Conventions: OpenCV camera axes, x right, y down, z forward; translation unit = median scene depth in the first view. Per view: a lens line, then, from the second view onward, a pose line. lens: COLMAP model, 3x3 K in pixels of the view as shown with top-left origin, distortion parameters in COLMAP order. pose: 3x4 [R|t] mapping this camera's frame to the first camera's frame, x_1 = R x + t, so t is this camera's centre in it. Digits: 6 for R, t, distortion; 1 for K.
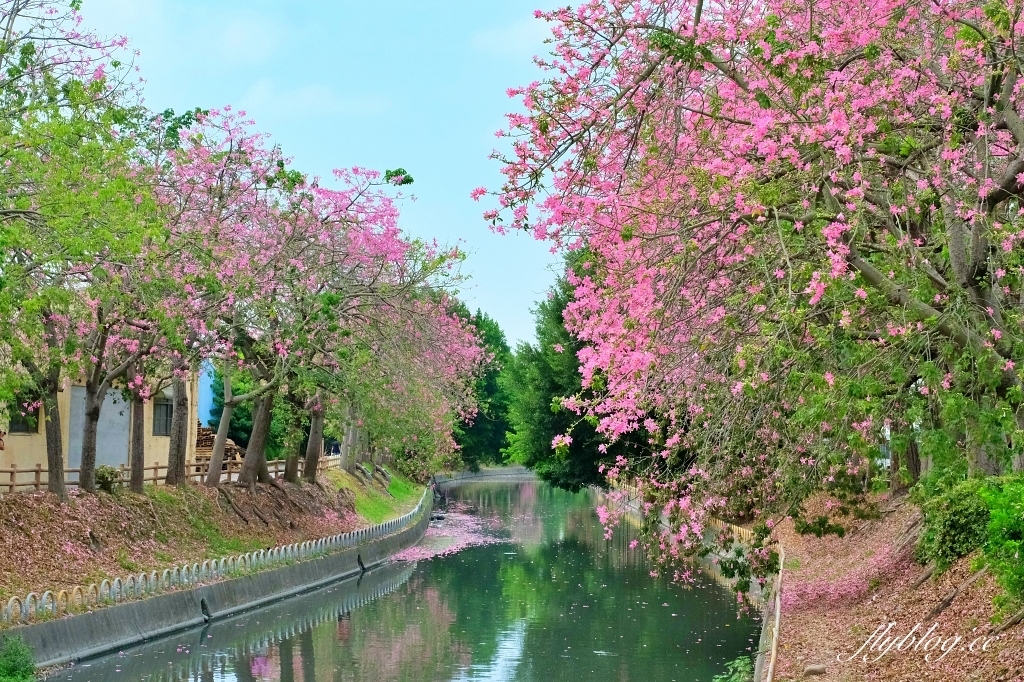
lens RADIAL K [[1960.0, 0, 512.0], [0, 1960.0, 341.0], [0, 0, 1]] dist [0.217560, -0.126181]
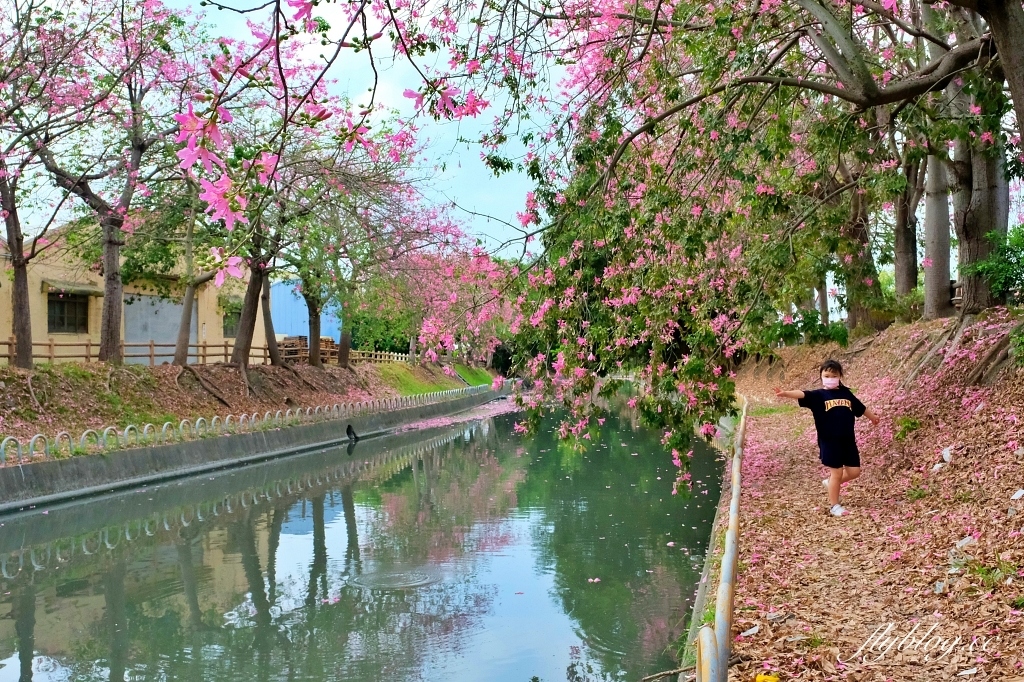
lens RADIAL K [[939.1, 0, 512.0], [0, 939.1, 341.0], [0, 0, 1]] dist [0.007003, 0.003226]
pose [[0.992786, -0.056717, -0.105641, 0.085229], [0.058455, 0.998200, 0.013426, 0.075214], [0.104689, -0.019505, 0.994314, 0.613294]]
